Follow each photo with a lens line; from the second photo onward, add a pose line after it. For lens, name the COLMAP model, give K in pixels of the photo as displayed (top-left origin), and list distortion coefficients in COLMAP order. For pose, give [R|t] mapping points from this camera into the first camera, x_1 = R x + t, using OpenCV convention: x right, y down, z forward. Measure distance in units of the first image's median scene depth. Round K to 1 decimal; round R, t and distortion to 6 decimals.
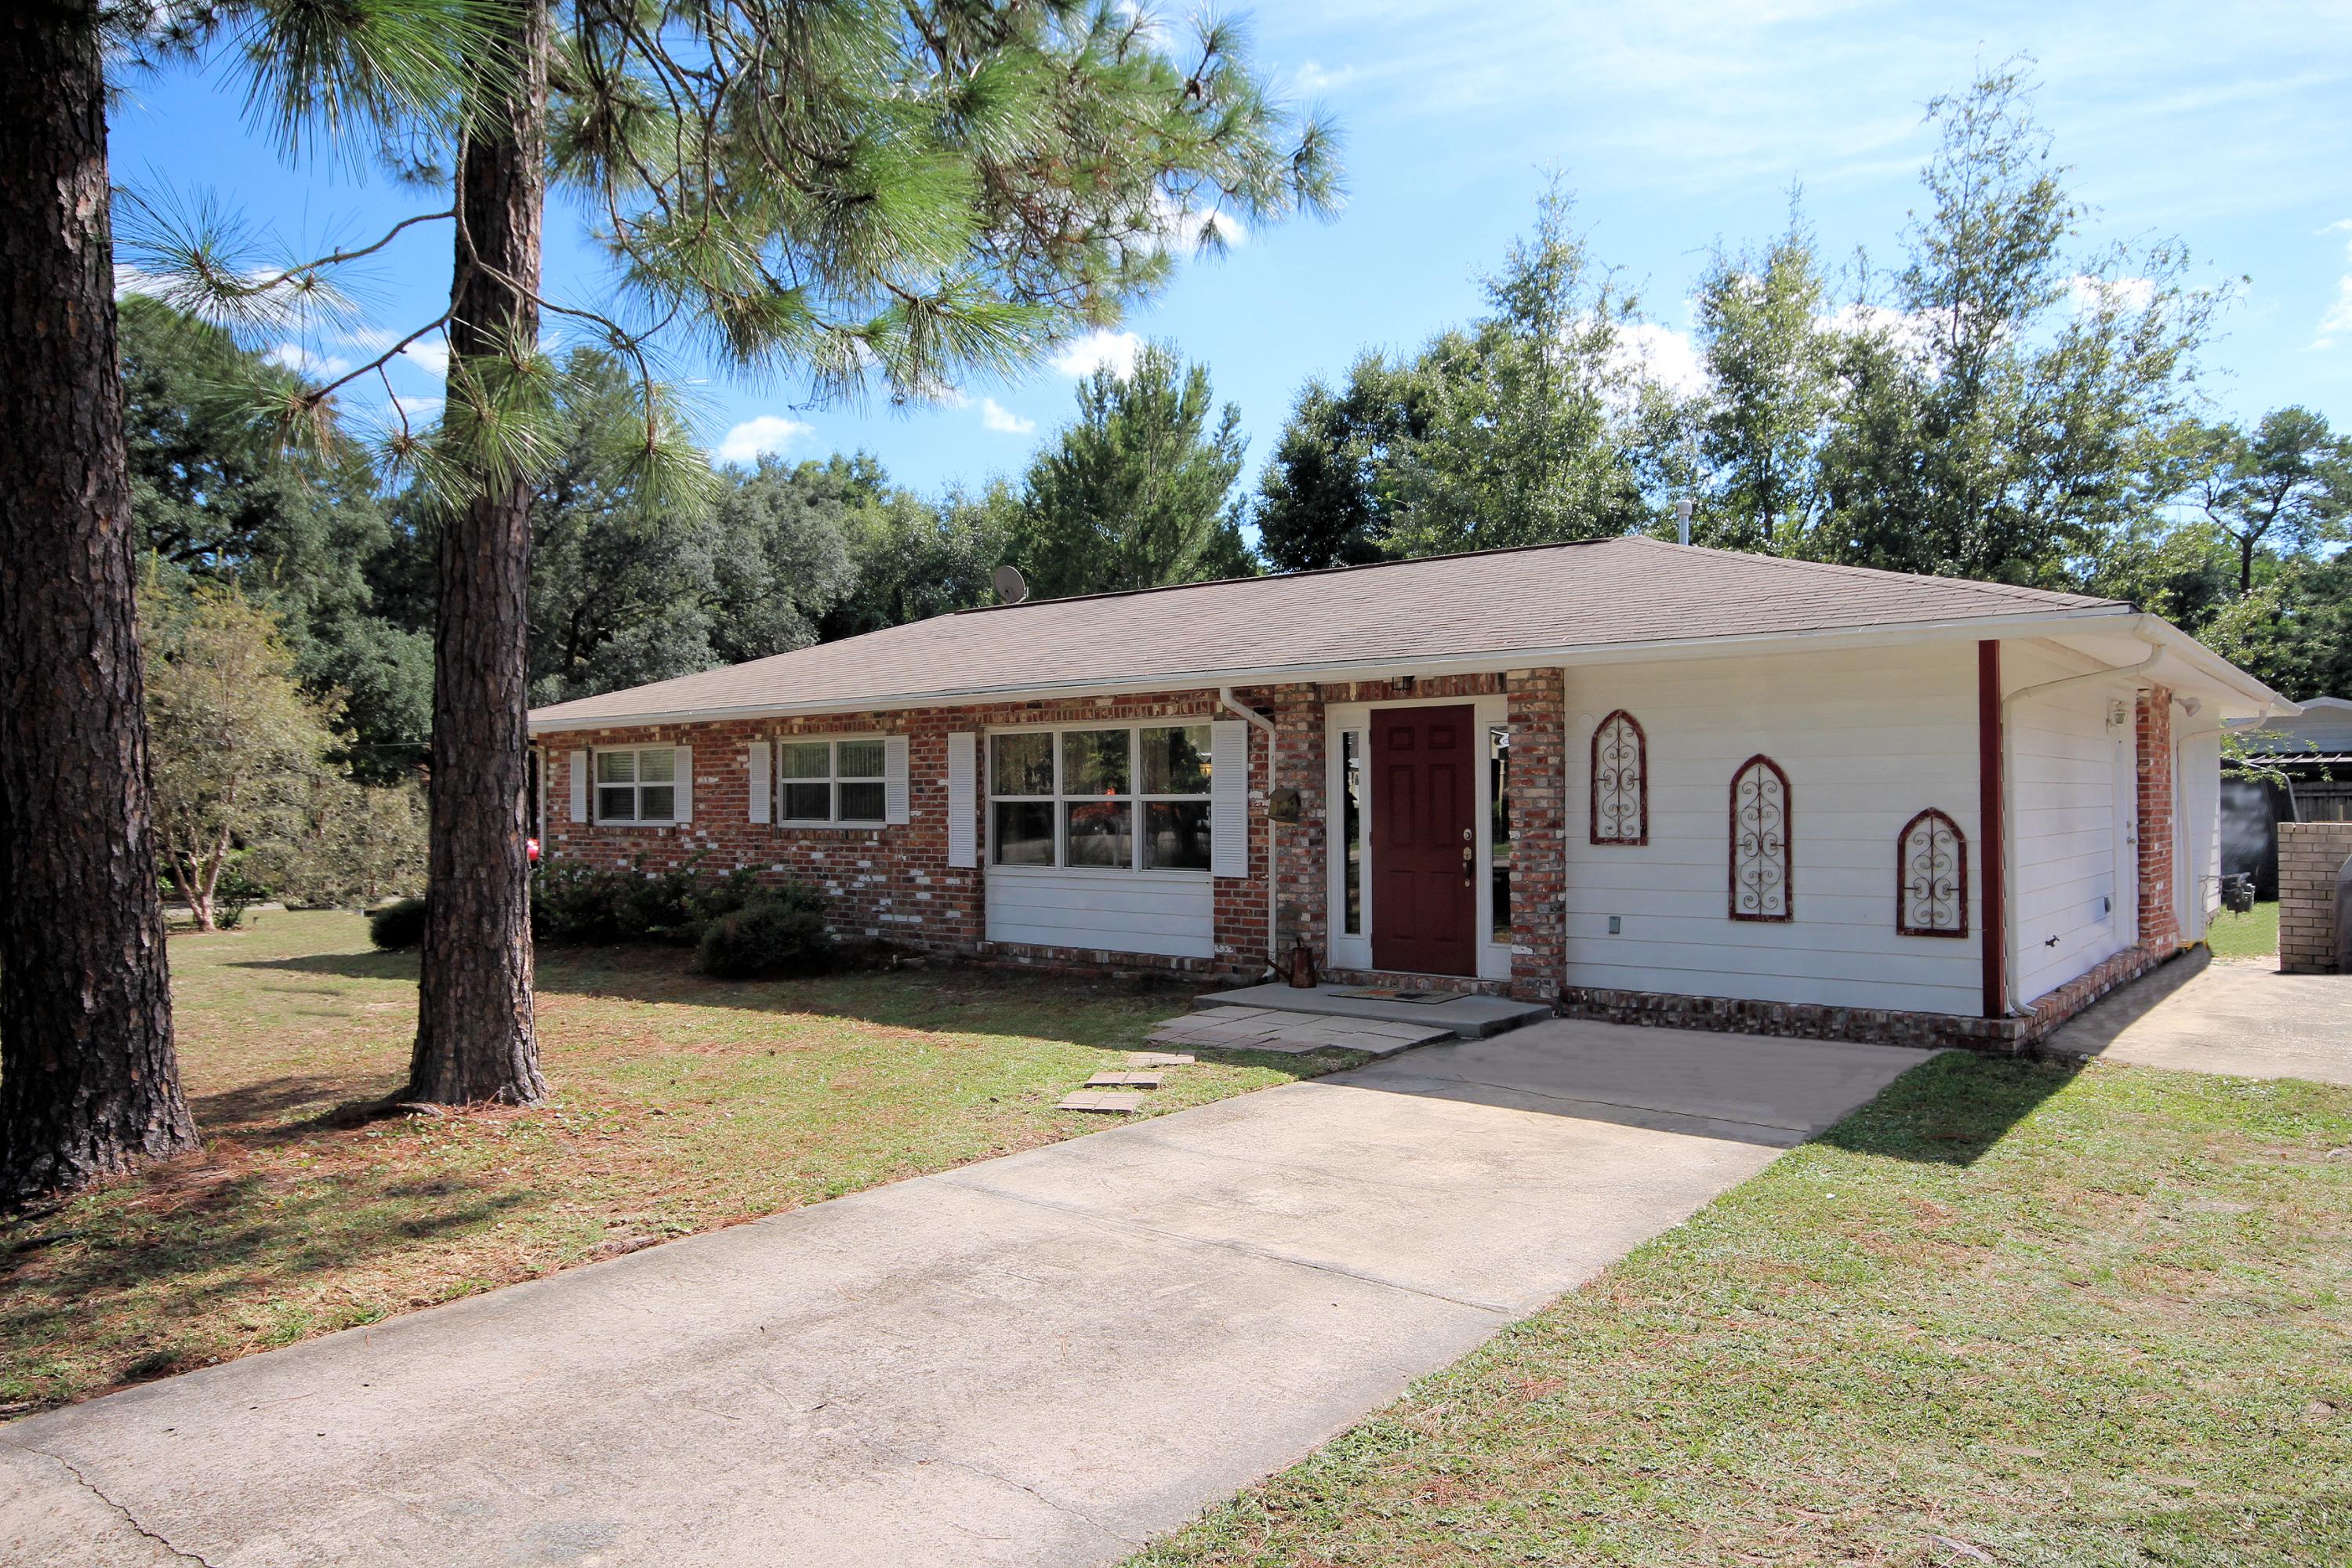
lens RADIAL K [[1507.3, 0, 1159.1], [0, 1507.3, 771.7], [0, 0, 1]] dist [0.005931, 0.011463]
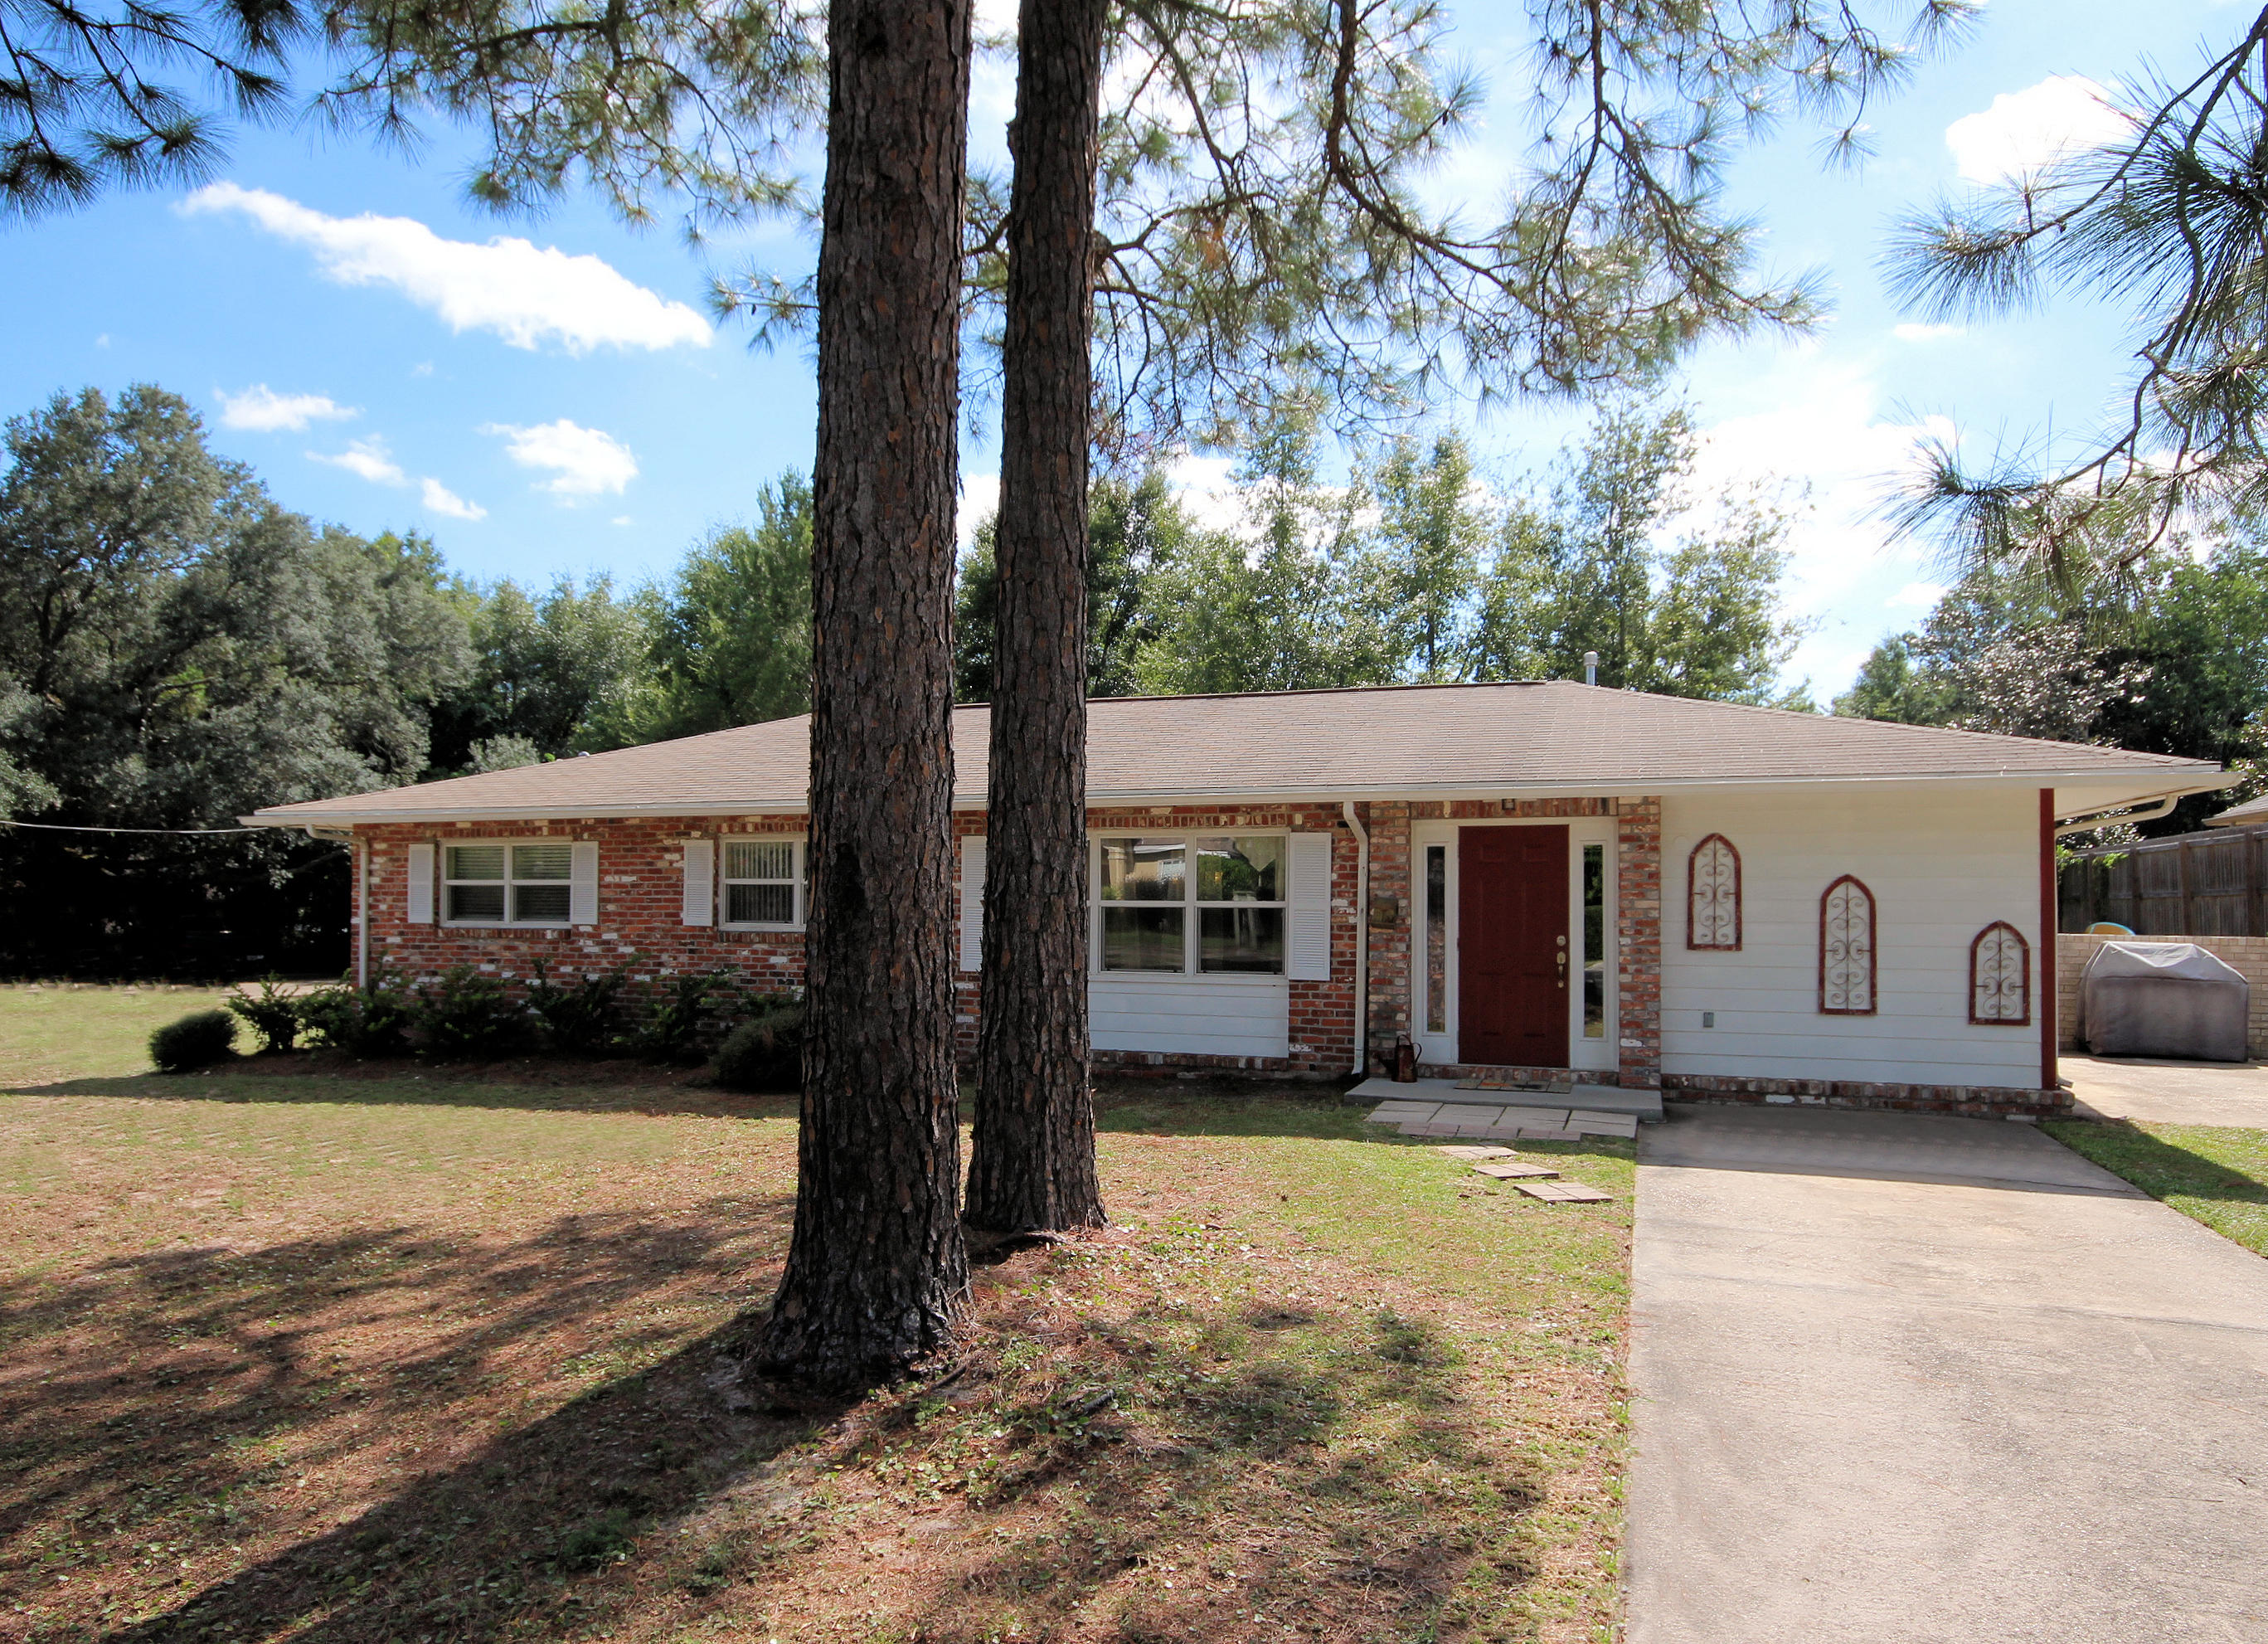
lens RADIAL K [[1428.9, 0, 1095.8], [0, 1428.9, 870.7], [0, 0, 1]] dist [-0.000062, 0.009045]
pose [[0.948146, 0.019223, 0.317254, -0.403730], [-0.017182, 0.999810, -0.009230, 0.004729], [-0.317371, 0.003300, 0.948296, 0.091690]]
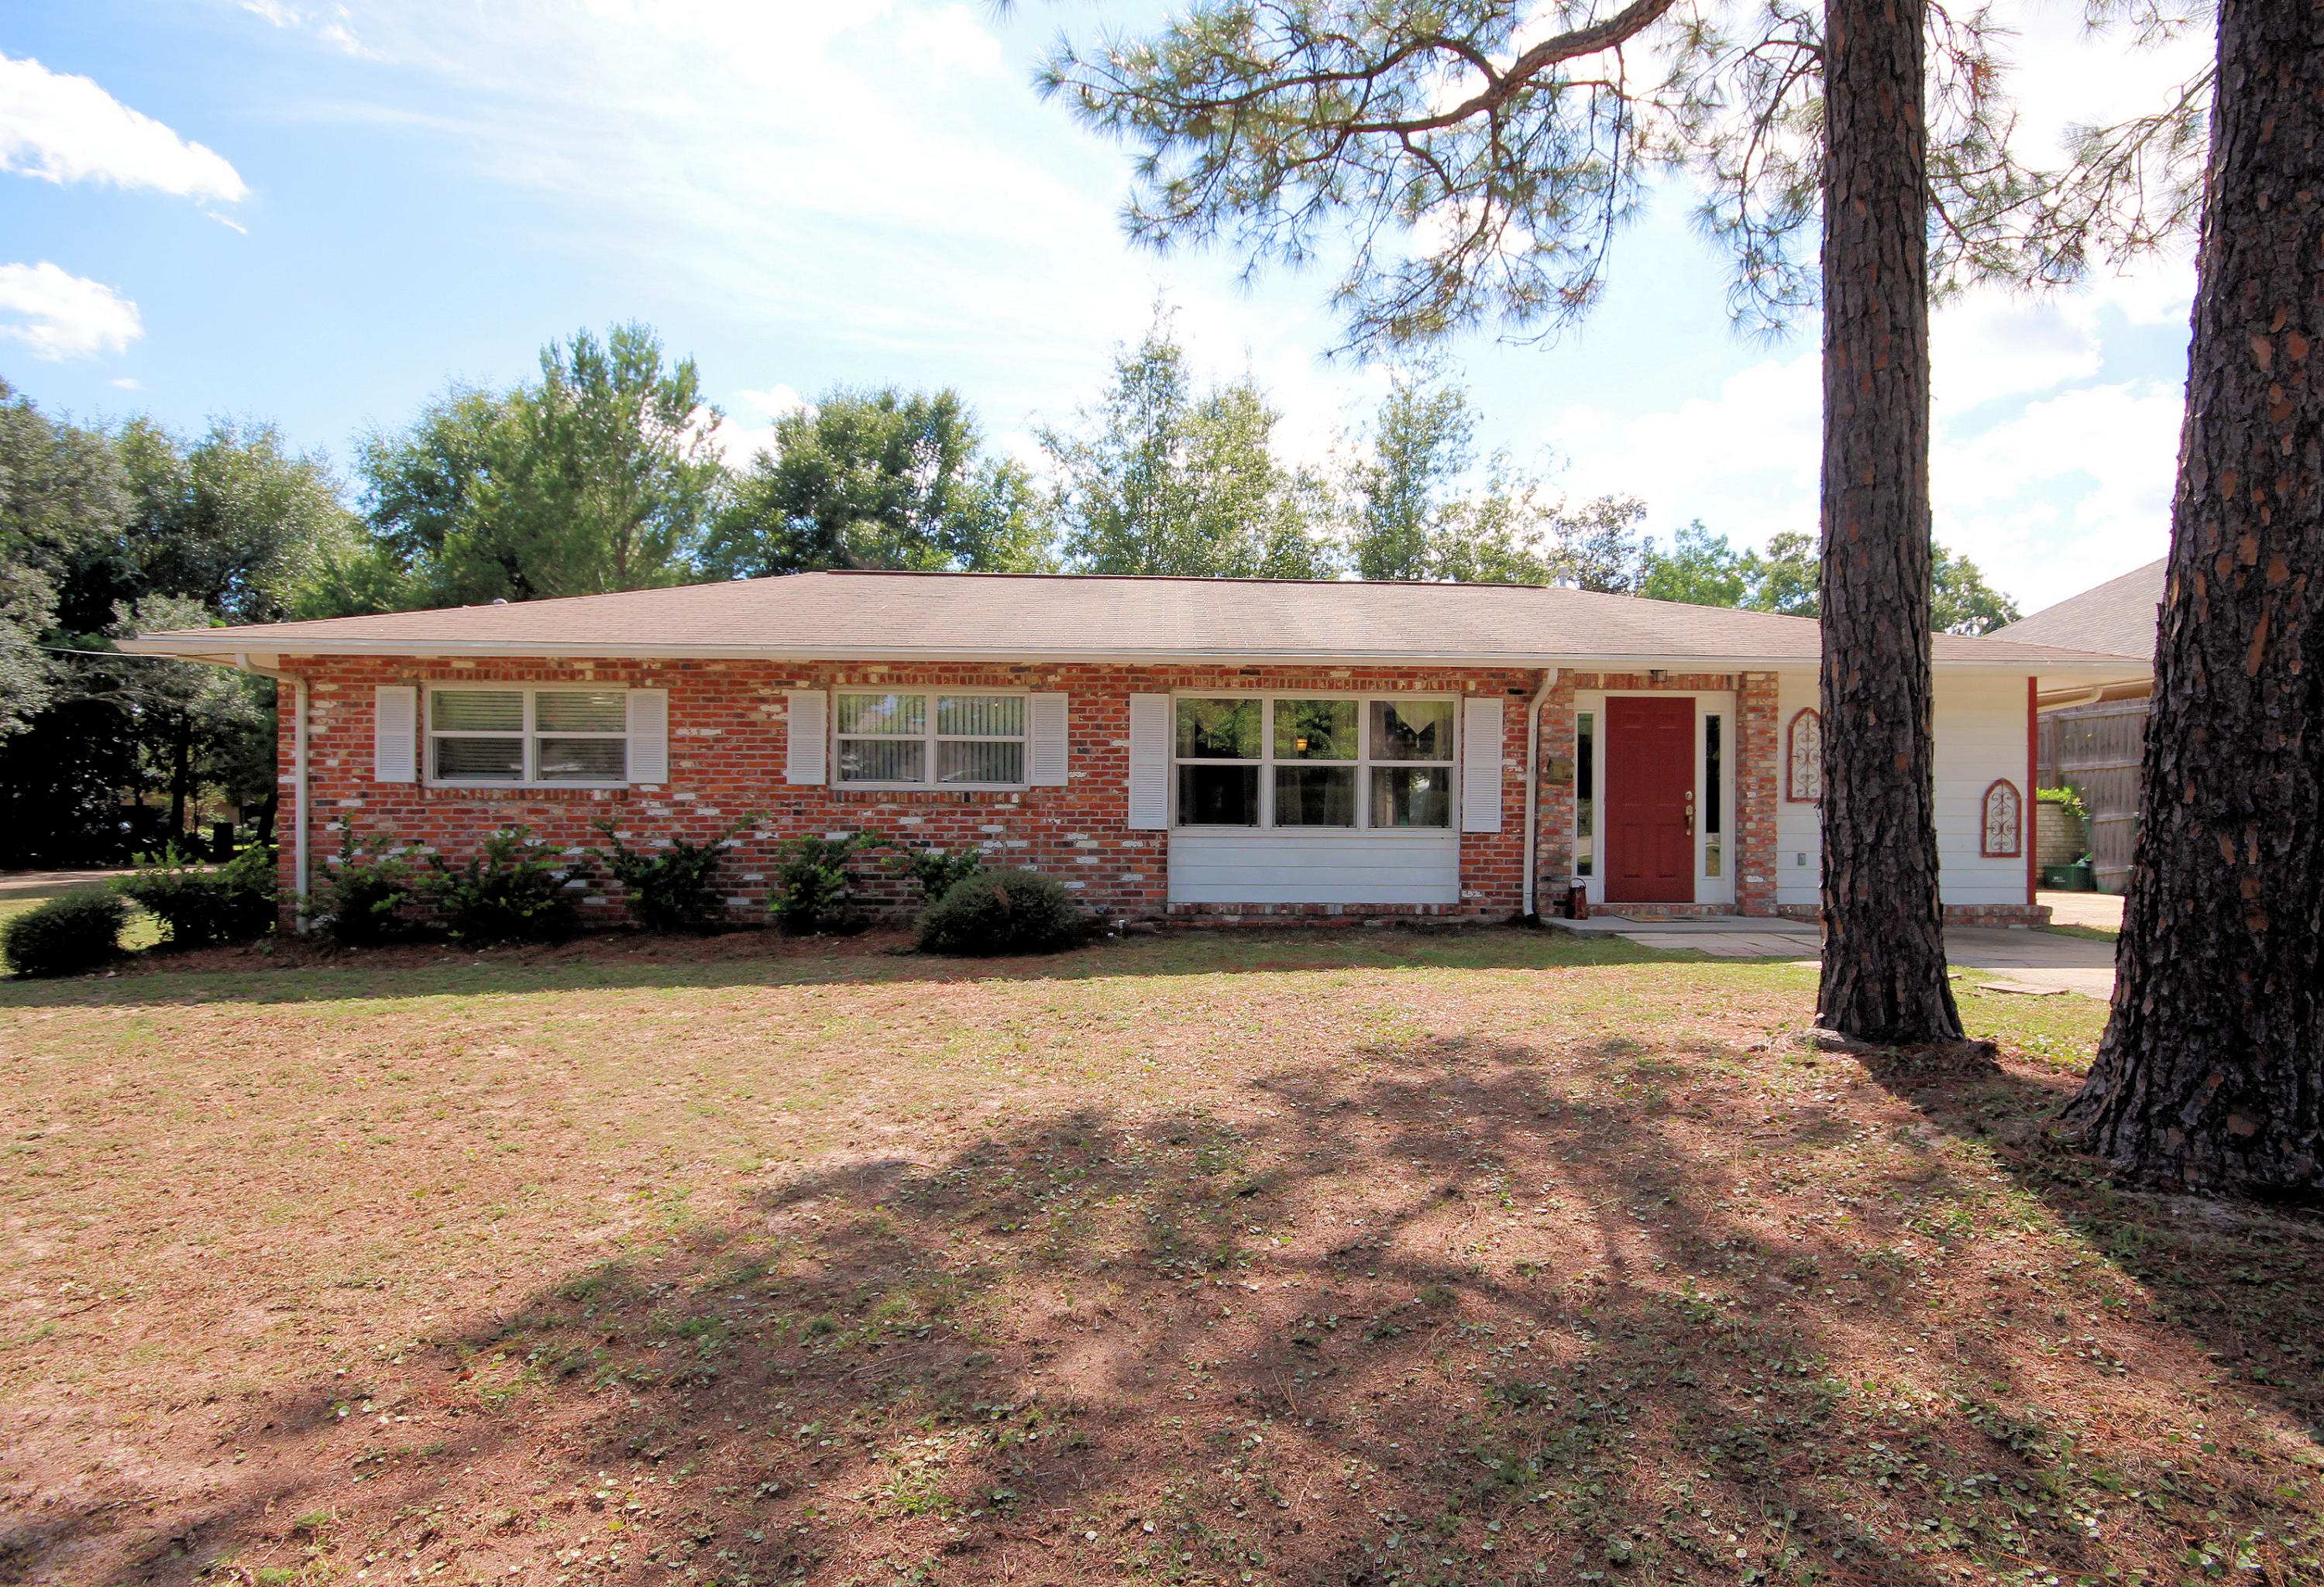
lens RADIAL K [[1224.3, 0, 1229.1], [0, 1224.3, 798.2], [0, 0, 1]] dist [0.008473, -0.001159]
pose [[0.745997, 0.018863, 0.665682, -0.709154], [-0.023354, 0.999725, -0.002156, 0.048830], [-0.665539, -0.013938, 0.746233, 0.411066]]
